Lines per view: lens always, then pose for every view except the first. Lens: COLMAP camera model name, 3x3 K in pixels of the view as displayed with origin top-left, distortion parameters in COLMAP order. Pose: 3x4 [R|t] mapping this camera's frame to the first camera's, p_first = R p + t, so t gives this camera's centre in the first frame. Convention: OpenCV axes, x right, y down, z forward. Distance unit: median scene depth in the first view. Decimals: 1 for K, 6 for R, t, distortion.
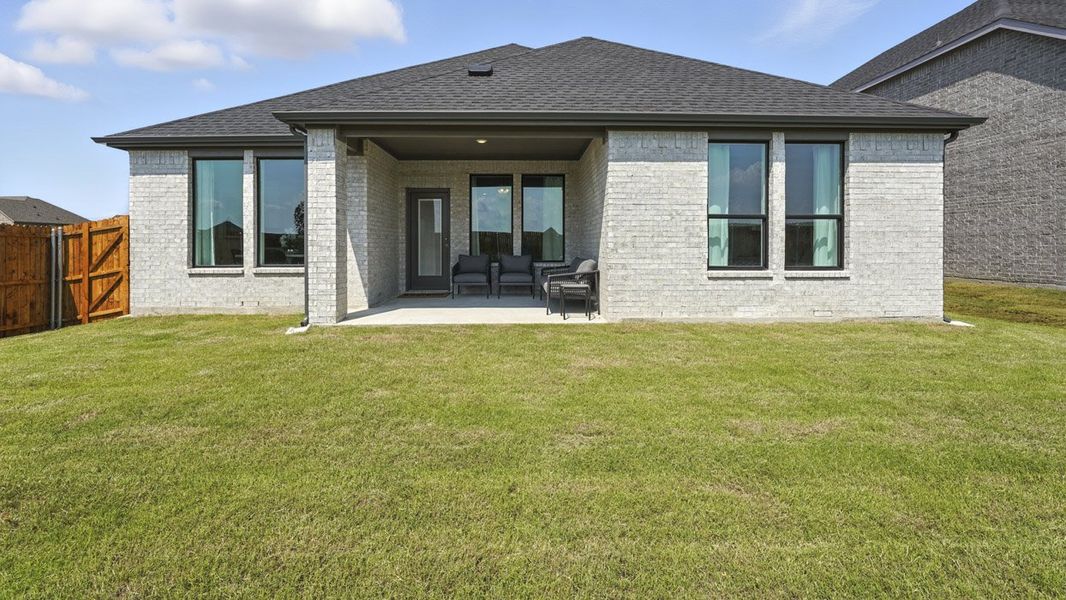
lens RADIAL K [[476.6, 0, 533.7], [0, 476.6, 249.8], [0, 0, 1]] dist [-0.014228, 0.009440]
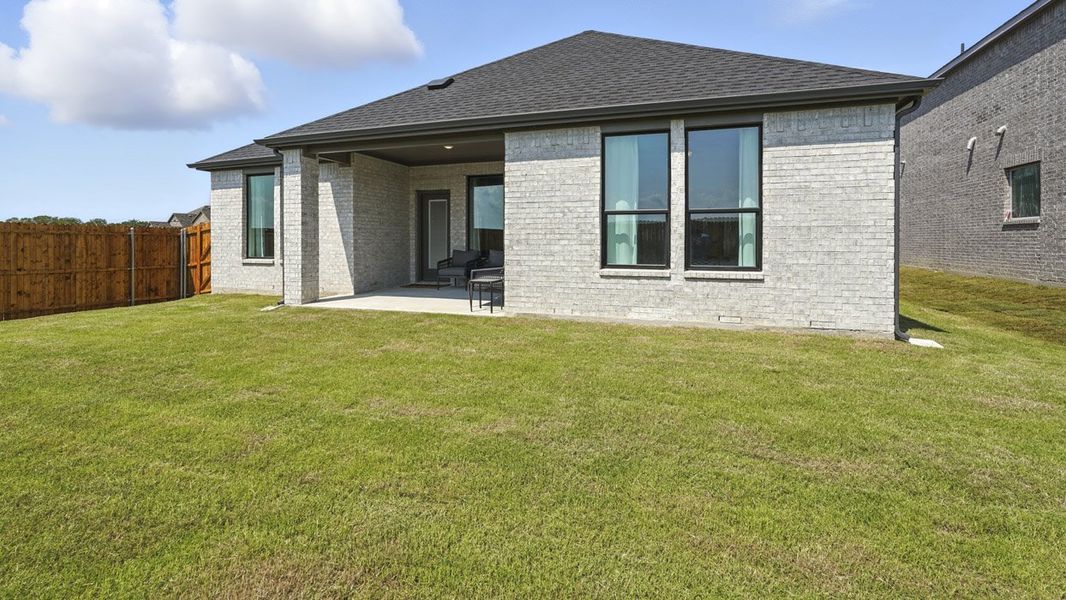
lens RADIAL K [[485.6, 0, 529.6], [0, 485.6, 250.0], [0, 0, 1]] dist [-0.003990, 0.001088]
pose [[0.936419, 0.007551, -0.350802, 0.528224], [-0.003491, 0.999919, 0.012203, -0.005449], [0.350865, -0.010203, 0.936370, 0.016298]]
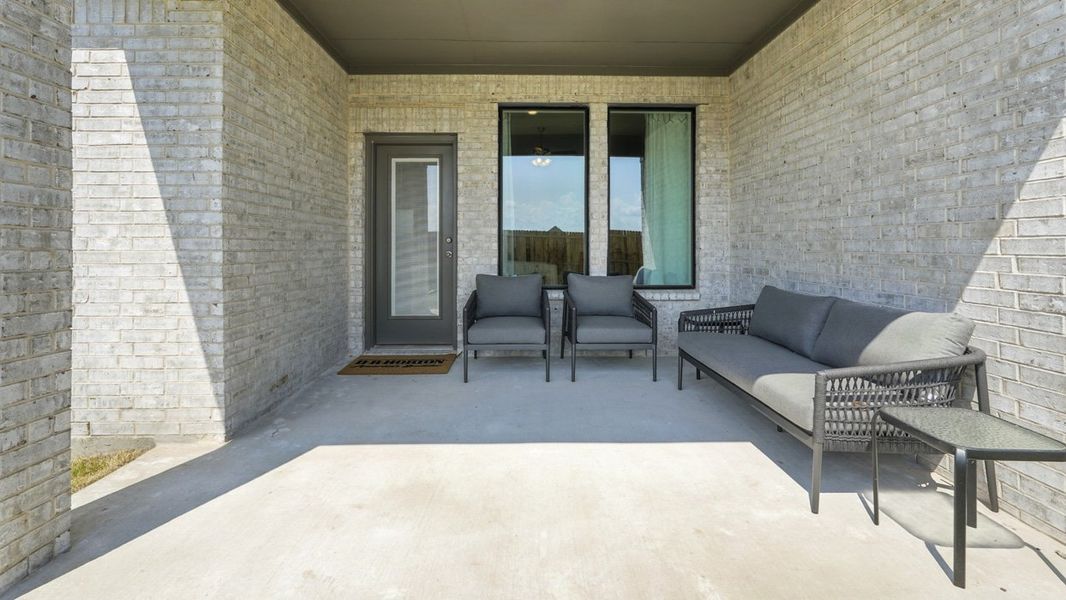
lens RADIAL K [[485.6, 0, 529.6], [0, 485.6, 250.0], [0, 0, 1]] dist [-0.003990, 0.001088]
pose [[0.999941, 0.002198, -0.010630, -0.133224], [-0.002222, 0.999995, -0.002203, -0.016922], [0.010625, 0.002227, 0.999941, 0.700565]]
